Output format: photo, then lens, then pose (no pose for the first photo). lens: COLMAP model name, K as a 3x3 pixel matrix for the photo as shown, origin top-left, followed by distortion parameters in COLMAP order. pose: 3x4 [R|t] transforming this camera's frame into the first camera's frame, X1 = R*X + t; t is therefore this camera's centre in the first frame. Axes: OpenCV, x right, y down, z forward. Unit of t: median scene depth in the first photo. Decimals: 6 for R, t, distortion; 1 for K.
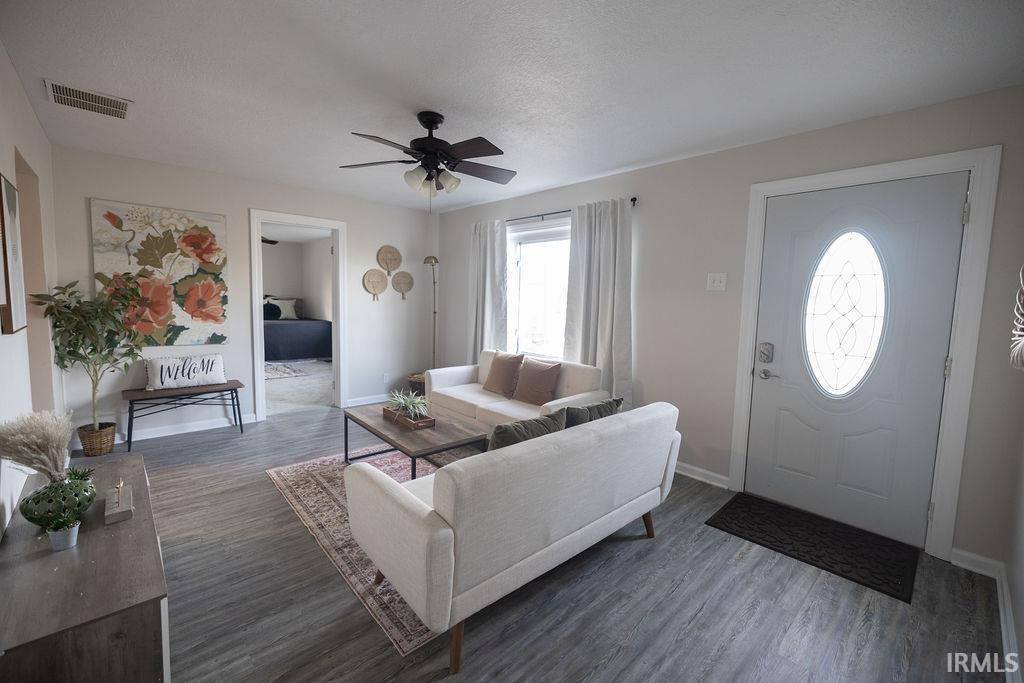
lens RADIAL K [[432.9, 0, 505.9], [0, 432.9, 333.3], [0, 0, 1]] dist [0.003454, 0.000630]
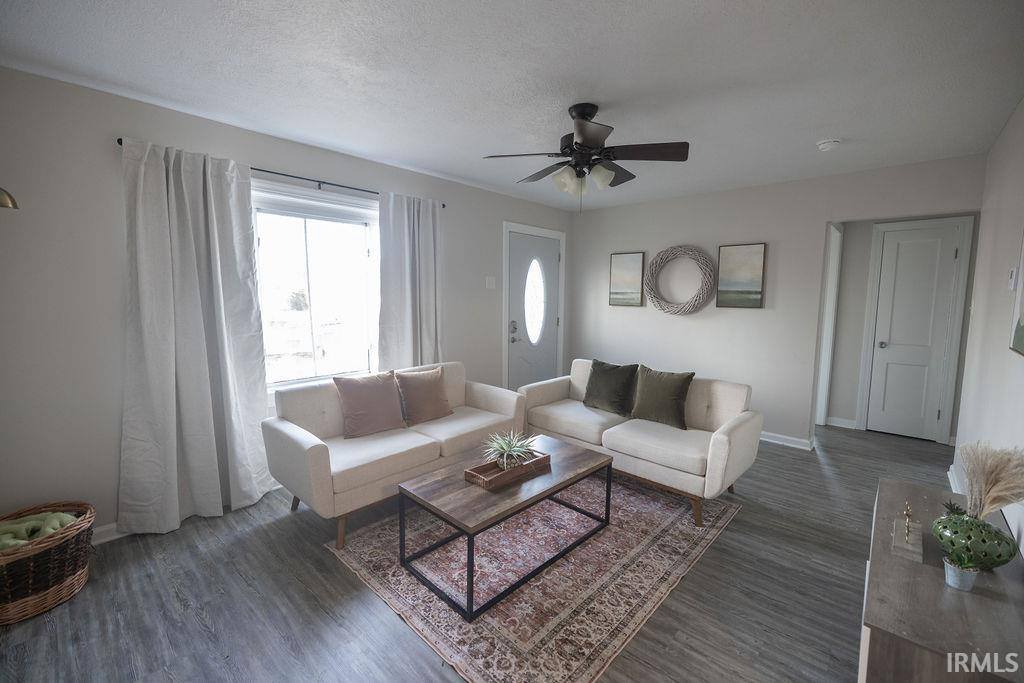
lens RADIAL K [[432.9, 0, 504.5], [0, 432.9, 340.8], [0, 0, 1]] dist [0.003454, 0.000630]
pose [[-0.096511, -0.134678, 0.986178, -0.957233], [0.075893, 0.986923, 0.142207, -0.130217], [-0.992434, 0.088568, -0.085028, 1.093212]]
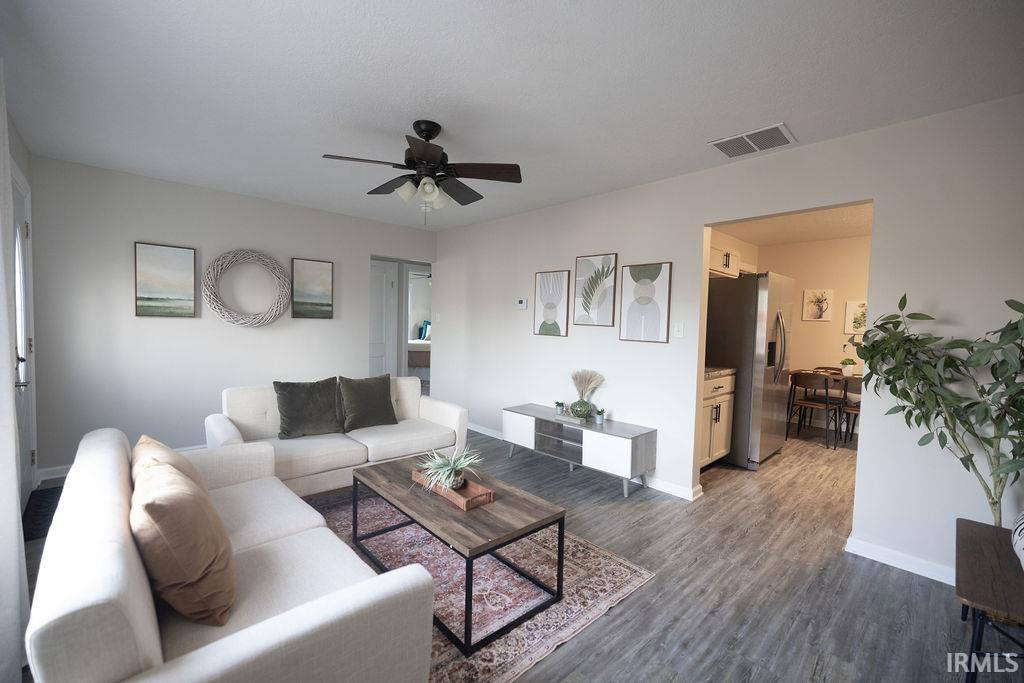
lens RADIAL K [[432.9, 0, 515.0], [0, 432.9, 338.4], [0, 0, 1]] dist [0.003454, 0.000630]
pose [[-0.997584, -0.048684, -0.049563, -0.293342], [-0.054761, 0.990034, 0.129744, -0.143910], [0.042753, 0.132145, -0.990308, 1.726051]]
